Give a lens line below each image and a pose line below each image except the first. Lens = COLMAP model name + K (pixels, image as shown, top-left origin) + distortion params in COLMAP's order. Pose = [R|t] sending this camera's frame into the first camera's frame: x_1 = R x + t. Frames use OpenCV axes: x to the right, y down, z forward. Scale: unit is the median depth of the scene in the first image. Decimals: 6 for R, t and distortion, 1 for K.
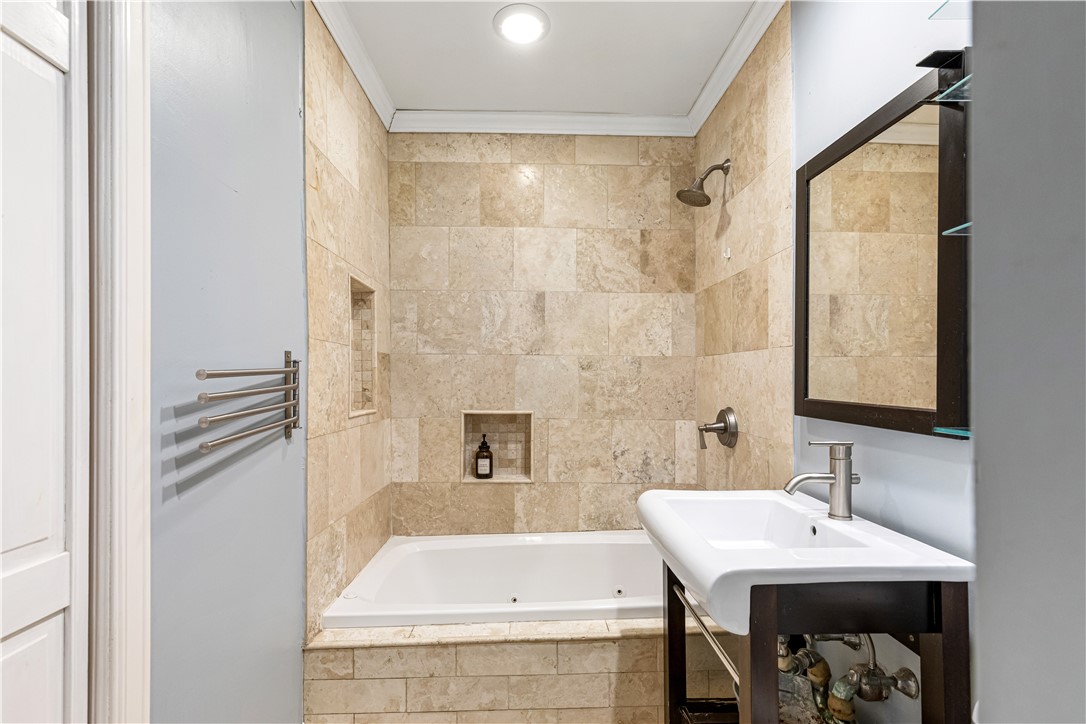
lens RADIAL K [[484.7, 0, 545.2], [0, 484.7, 370.8], [0, 0, 1]] dist [0.000612, 0.000039]
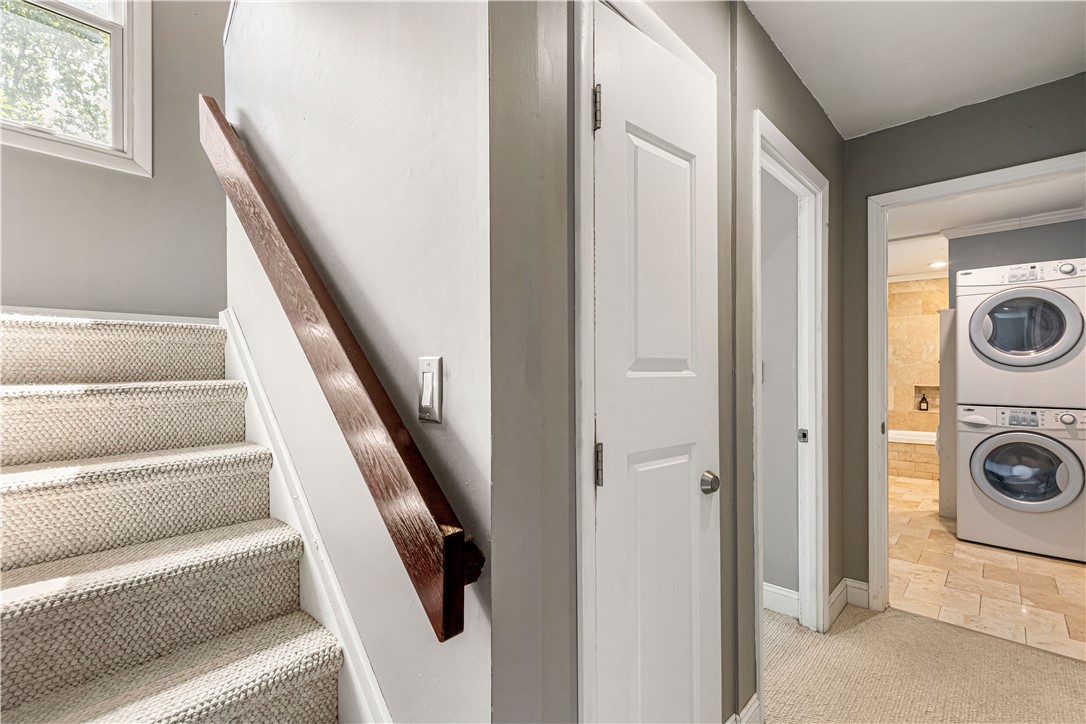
lens RADIAL K [[484.7, 0, 545.2], [0, 484.7, 370.8], [0, 0, 1]] dist [0.000612, 0.000039]
pose [[0.707572, 0.002888, -0.706635, 0.280165], [0.006119, 0.999929, 0.010214, -0.033436], [0.706614, -0.011551, 0.707505, -2.323370]]
